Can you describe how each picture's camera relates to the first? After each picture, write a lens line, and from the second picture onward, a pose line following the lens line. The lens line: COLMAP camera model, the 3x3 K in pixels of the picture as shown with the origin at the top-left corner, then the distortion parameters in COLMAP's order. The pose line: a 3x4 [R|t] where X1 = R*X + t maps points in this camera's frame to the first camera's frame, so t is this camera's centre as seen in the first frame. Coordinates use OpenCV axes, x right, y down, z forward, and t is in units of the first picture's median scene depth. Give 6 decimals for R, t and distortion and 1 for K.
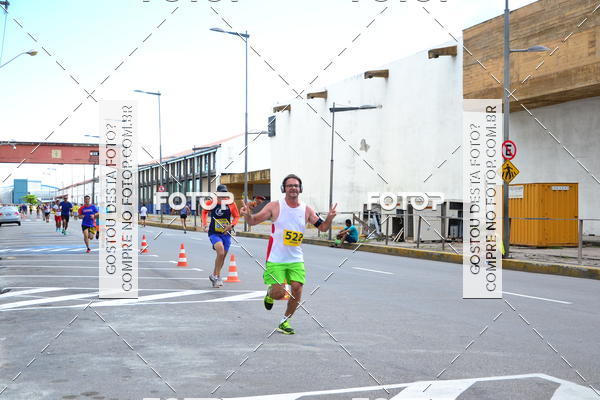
lens RADIAL K [[888.2, 0, 300.0], [0, 888.2, 200.0], [0, 0, 1]] dist [-0.008553, 0.130882]
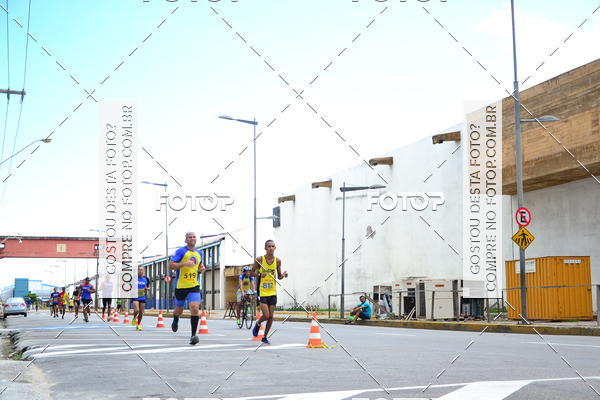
lens RADIAL K [[888.2, 0, 300.0], [0, 888.2, 200.0], [0, 0, 1]] dist [-0.008553, 0.130882]
pose [[0.999921, -0.012390, 0.002012, -0.012373], [0.012537, 0.993640, -0.111900, 0.019862], [-0.000613, 0.111917, 0.993717, -0.005335]]
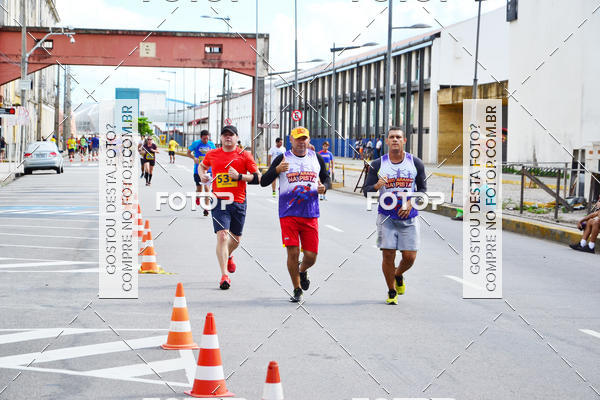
lens RADIAL K [[1767.3, 0, 300.0], [0, 1767.3, 200.0], [0, 0, 1]] dist [0.052904, 0.950341]
pose [[0.974018, 0.023809, -0.225214, 0.165678], [-0.014642, 0.998998, 0.042287, -0.009358], [0.225995, -0.037891, 0.973391, -0.193166]]
